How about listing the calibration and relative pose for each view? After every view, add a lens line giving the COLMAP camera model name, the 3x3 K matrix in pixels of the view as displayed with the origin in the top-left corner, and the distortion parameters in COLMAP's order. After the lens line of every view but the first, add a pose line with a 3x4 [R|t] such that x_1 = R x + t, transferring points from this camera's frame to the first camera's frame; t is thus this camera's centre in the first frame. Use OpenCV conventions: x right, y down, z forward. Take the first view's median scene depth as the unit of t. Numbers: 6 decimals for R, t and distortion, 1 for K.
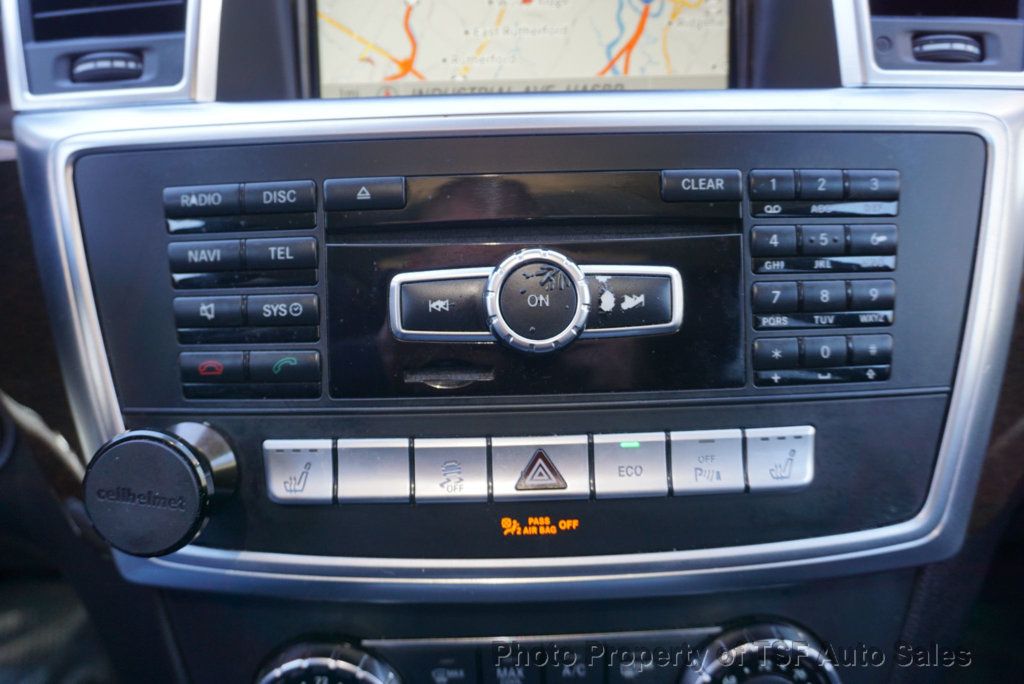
lens RADIAL K [[931.1, 0, 514.0], [0, 931.1, 339.2], [0, 0, 1]] dist [-0.007056, 0.000000]
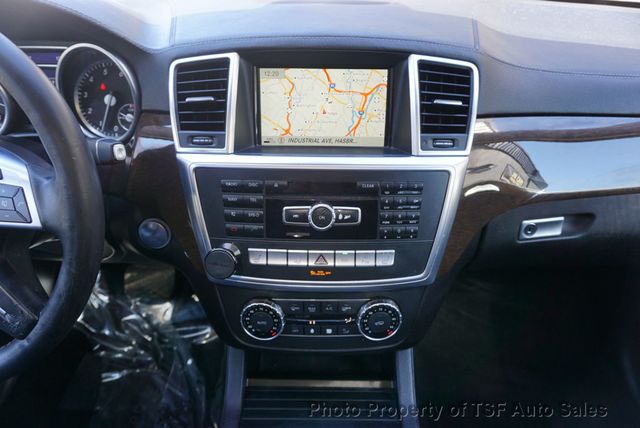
lens RADIAL K [[451.4, 0, 325.7], [0, 451.4, 219.8], [0, 0, 1]] dist [-0.033706, 0.007948]
pose [[0.999243, 0.038896, 0.000668, 0.038901], [-0.038417, 0.983938, 0.174328, -0.334708], [0.006124, -0.174222, 0.984687, -0.774001]]
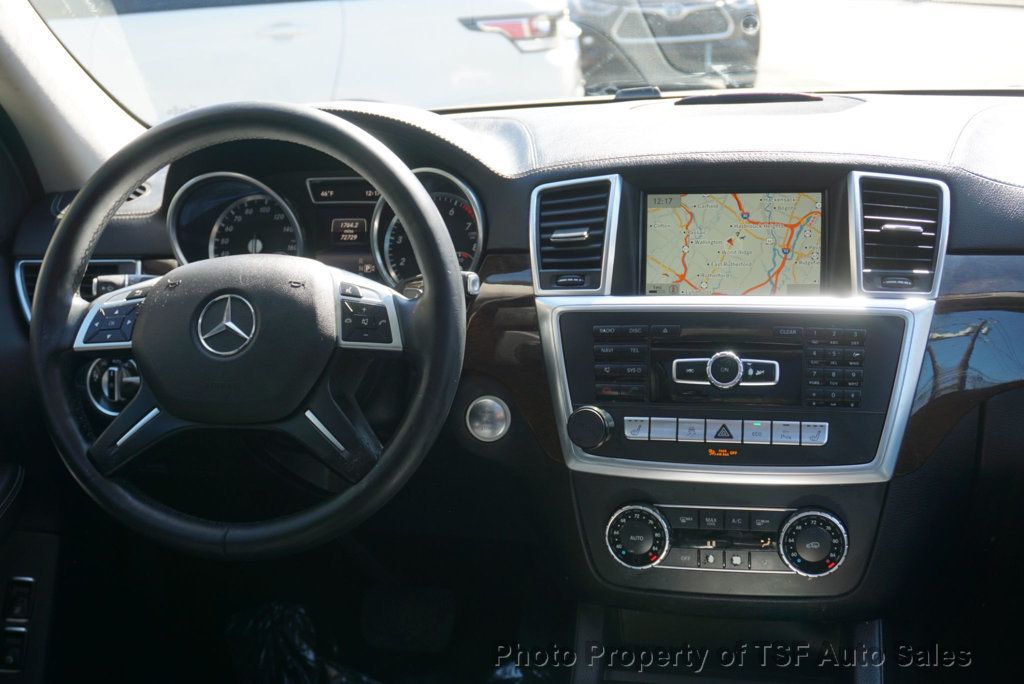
lens RADIAL K [[1420.0, 0, 508.5], [0, 1420.0, 344.8], [0, 0, 1]] dist [0.086325, 0.000000]
pose [[0.976027, 0.040565, -0.213837, 0.294804], [-0.068444, 0.989840, -0.124628, 0.450258], [0.206609, 0.136276, 0.968887, -3.232027]]
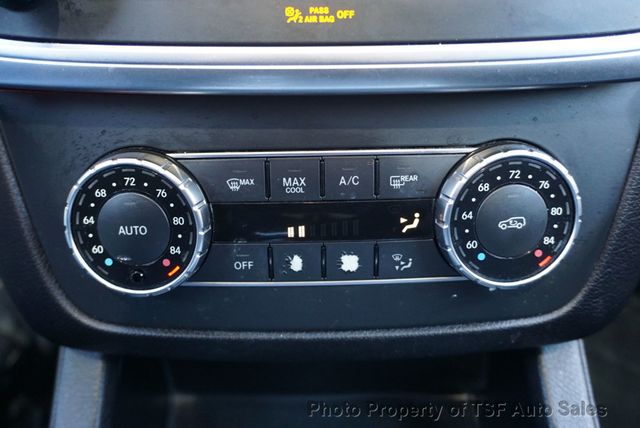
lens RADIAL K [[616.2, 0, 317.8], [0, 616.2, 210.2], [0, 0, 1]] dist [0.008165, 0.000000]
pose [[0.999898, 0.014266, -0.000652, 0.029289], [-0.014246, 0.999599, 0.024471, 0.414711], [0.001000, -0.024460, 0.999700, 0.256319]]
